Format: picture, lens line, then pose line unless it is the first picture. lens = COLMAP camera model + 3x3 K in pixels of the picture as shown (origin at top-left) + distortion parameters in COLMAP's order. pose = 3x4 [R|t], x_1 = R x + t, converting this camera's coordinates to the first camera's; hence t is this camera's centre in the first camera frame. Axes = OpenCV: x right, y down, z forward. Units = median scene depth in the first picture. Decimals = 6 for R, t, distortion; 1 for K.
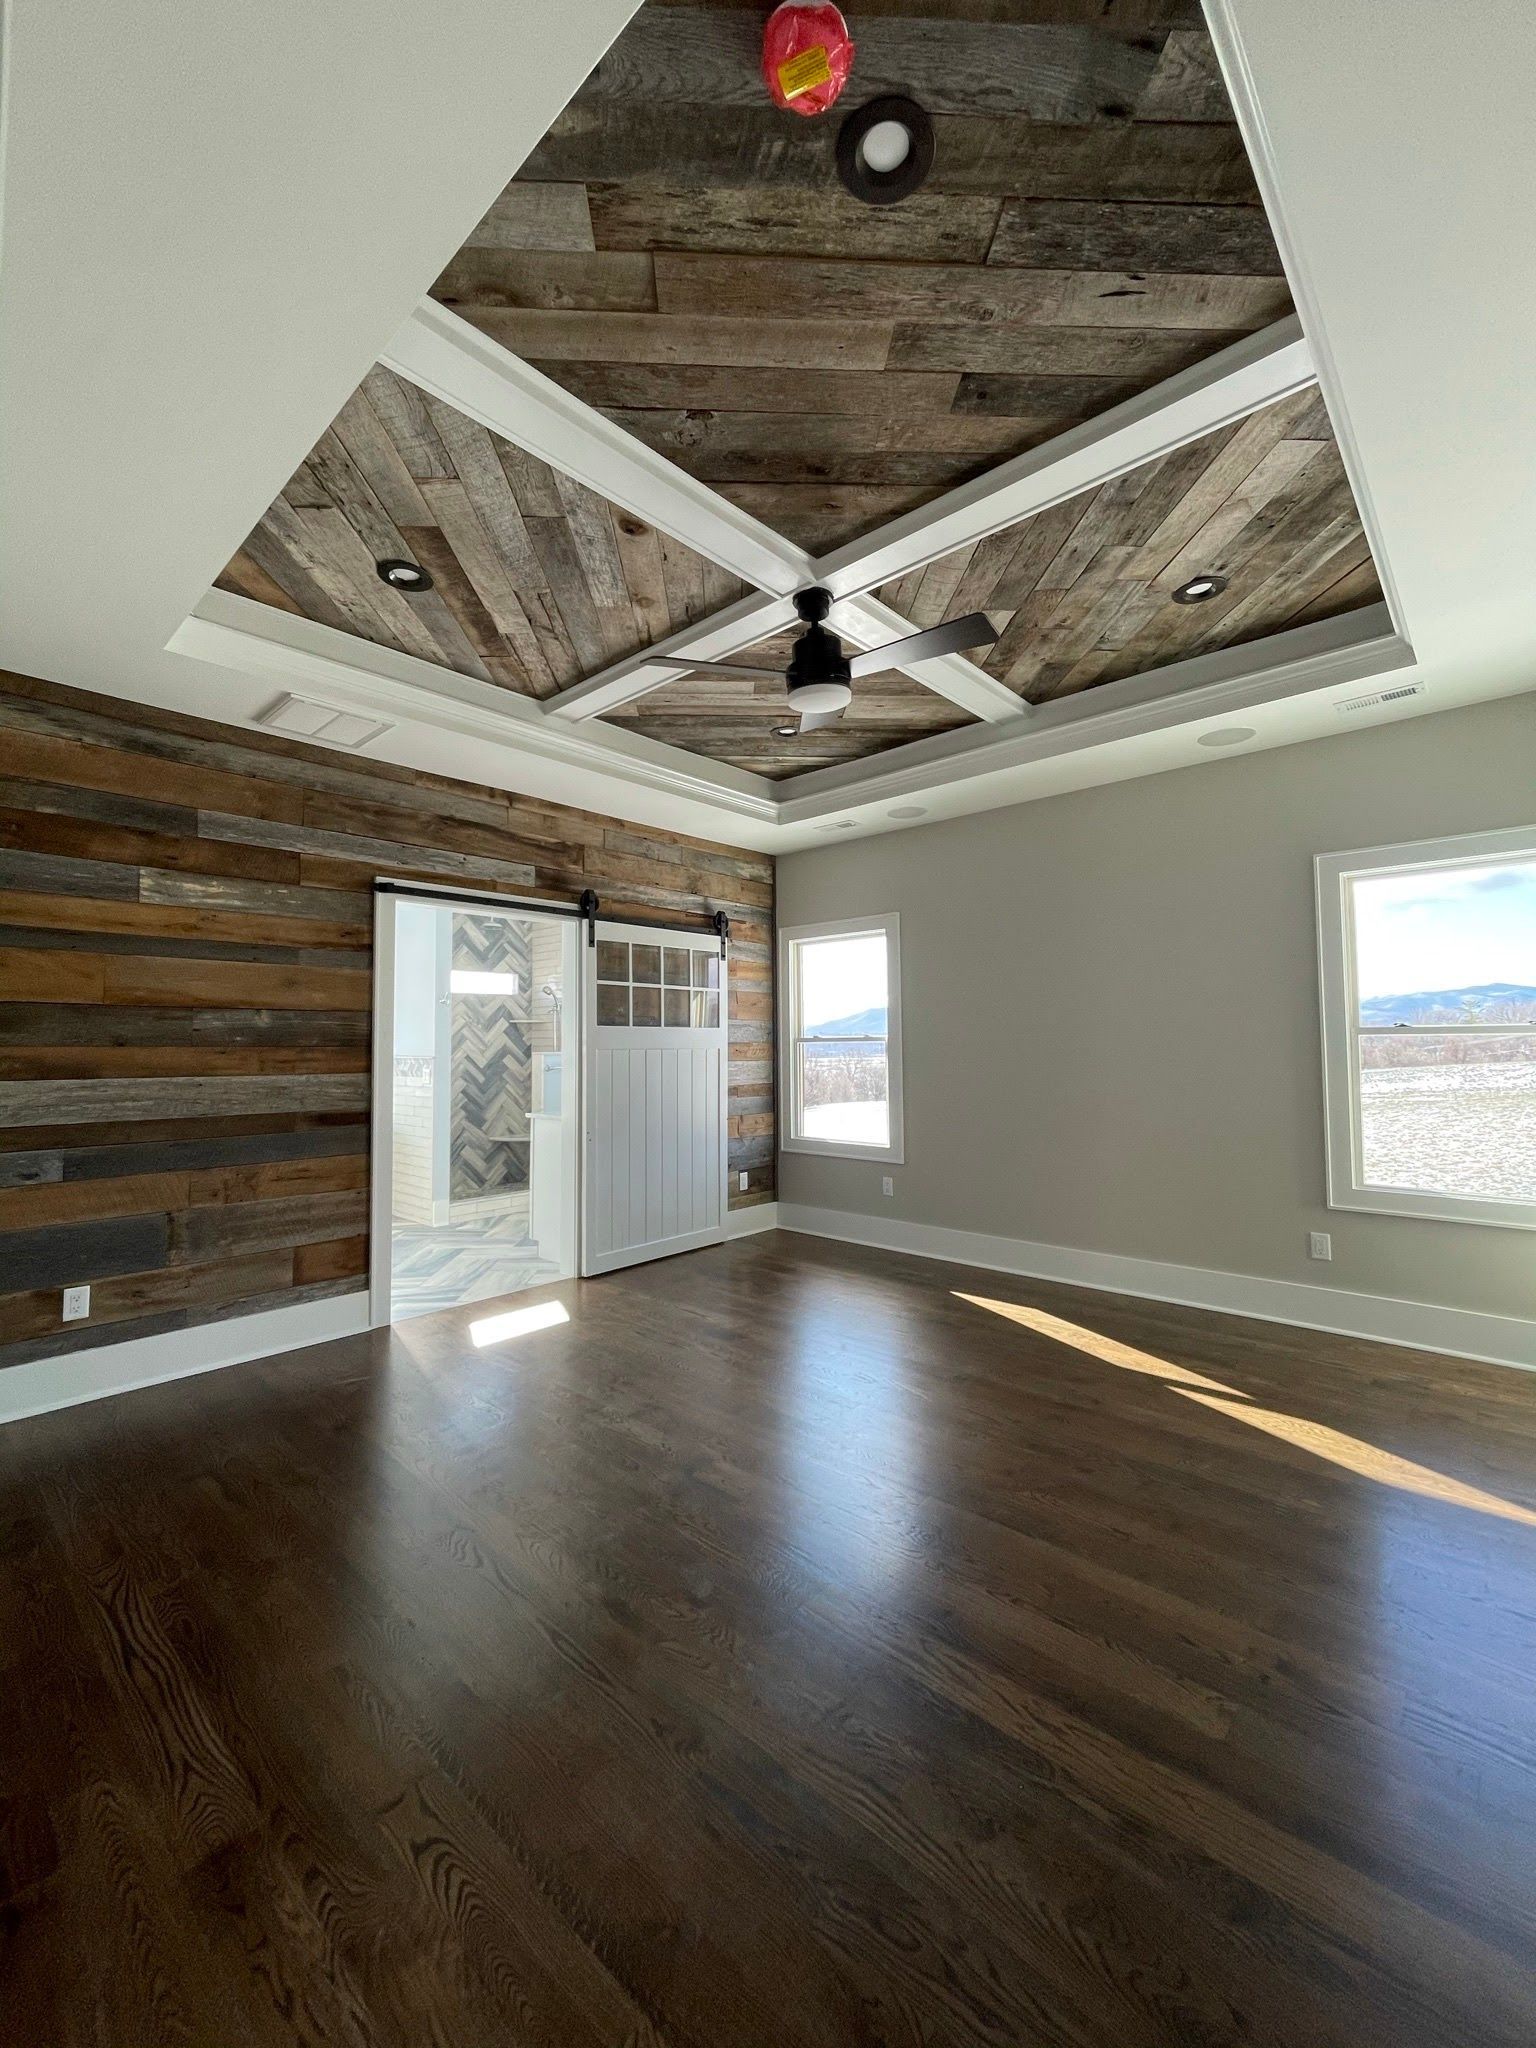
lens RADIAL K [[823.5, 0, 757.3], [0, 823.5, 1025.7], [0, 0, 1]] dist [0.009015, -0.000851]
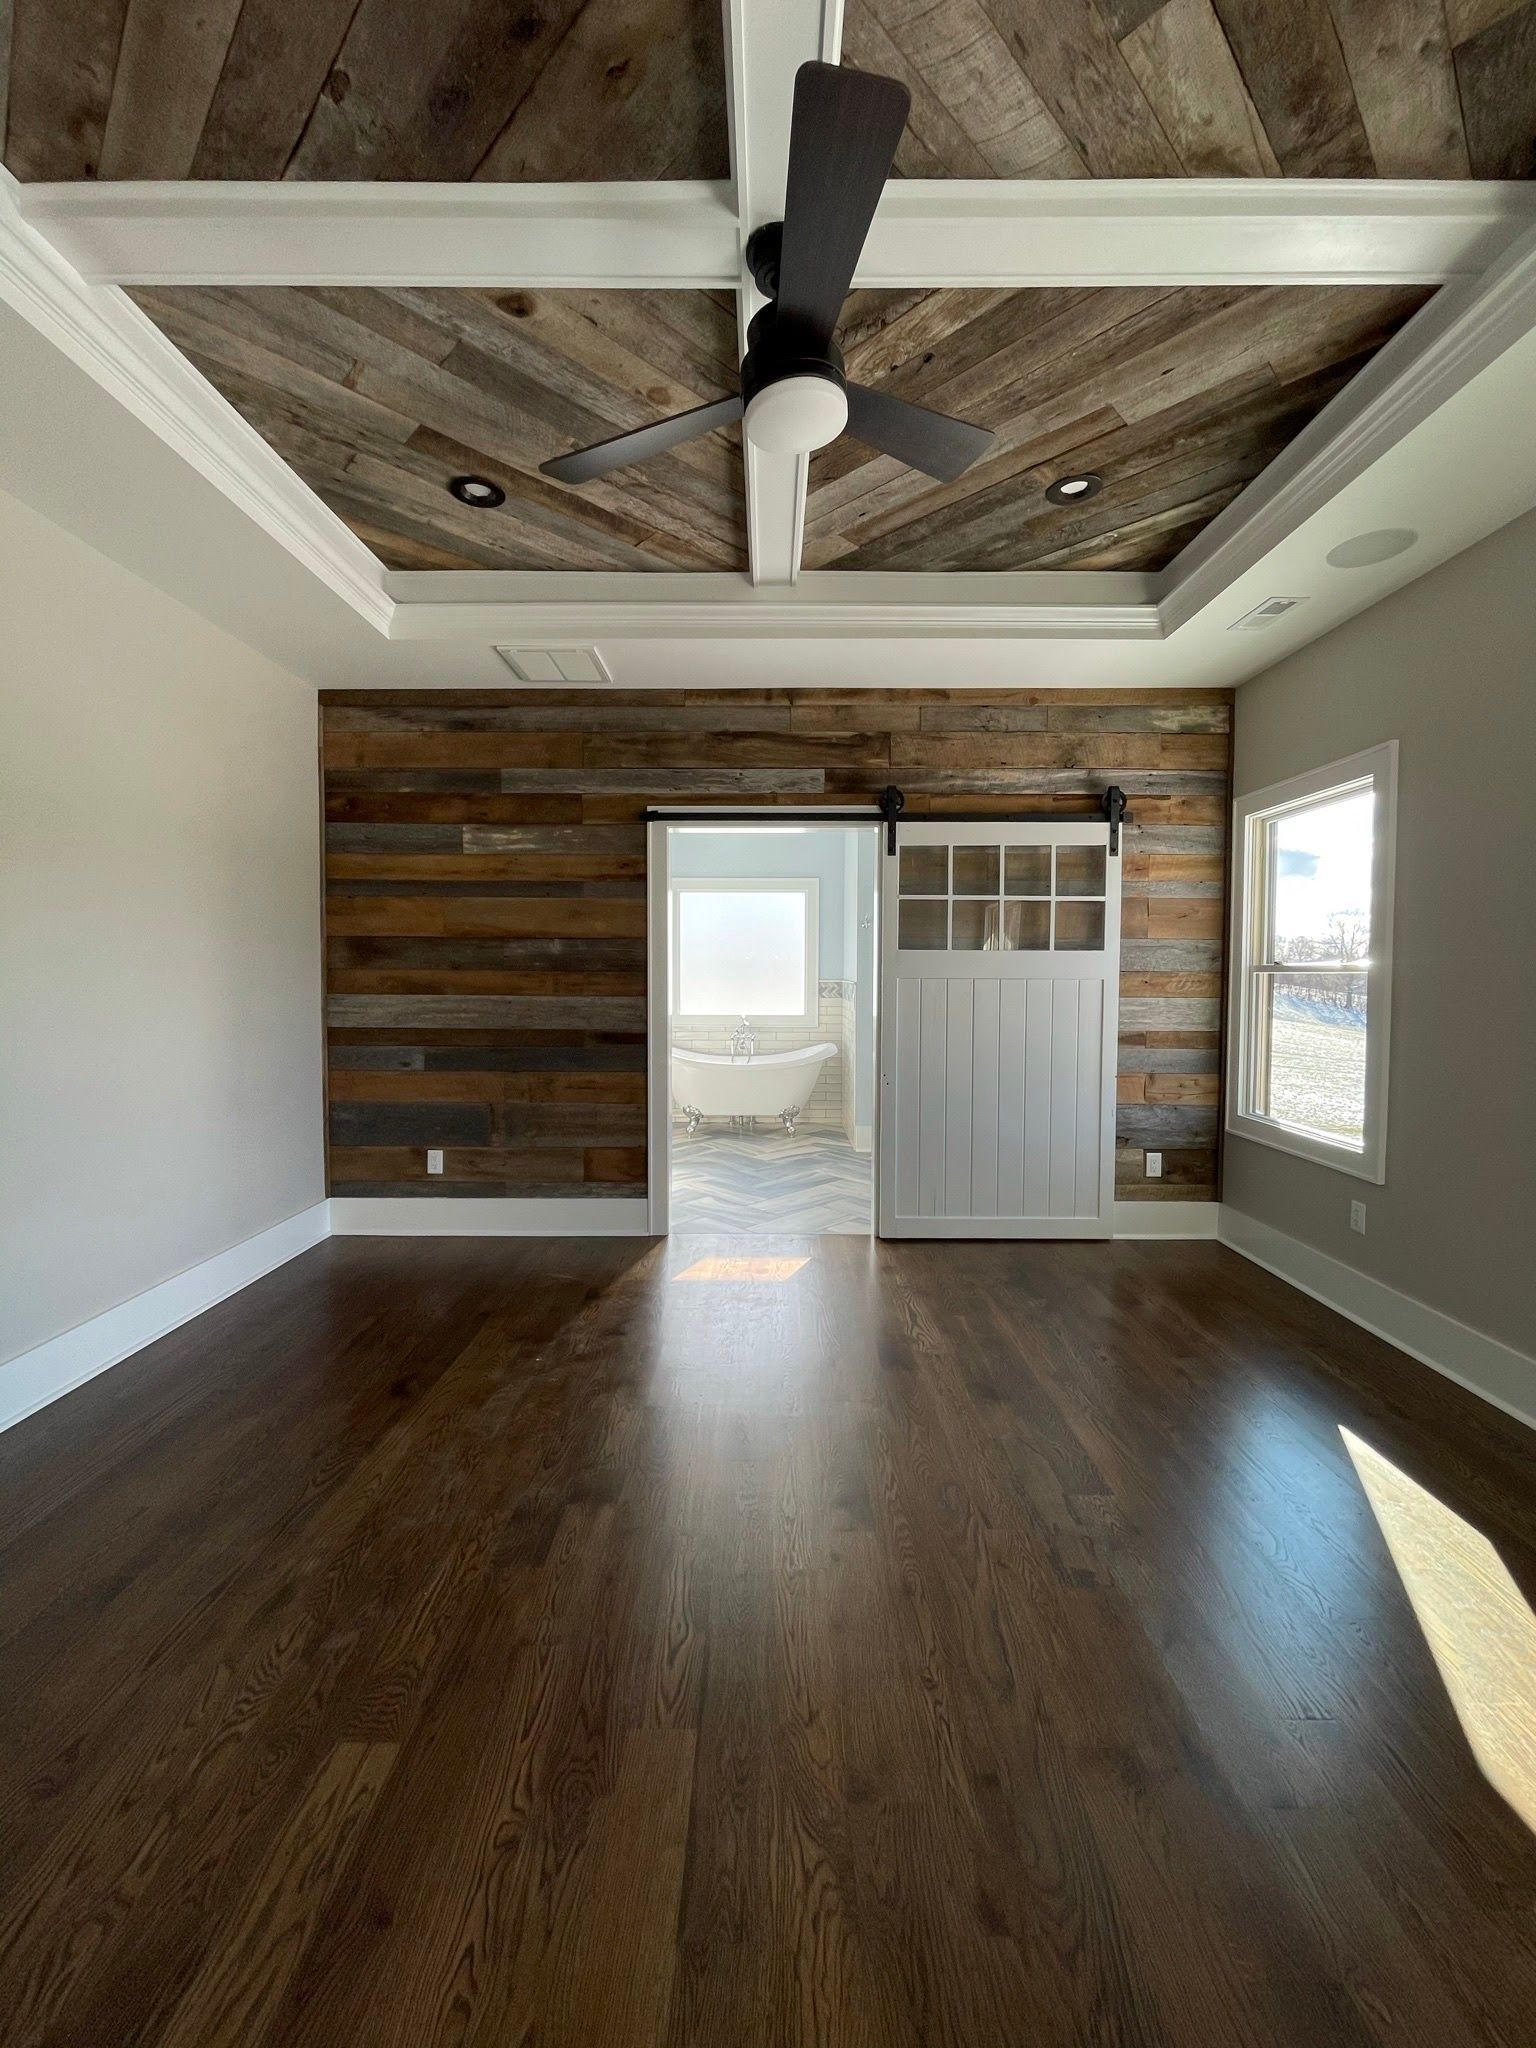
lens RADIAL K [[823.5, 0, 767.2], [0, 823.5, 1016.9], [0, 0, 1]] dist [0.009015, -0.000851]
pose [[0.679971, 0.051525, -0.731426, 0.402320], [0.008760, 0.996886, 0.078369, 0.001656], [0.733186, -0.059696, 0.677403, 0.399917]]
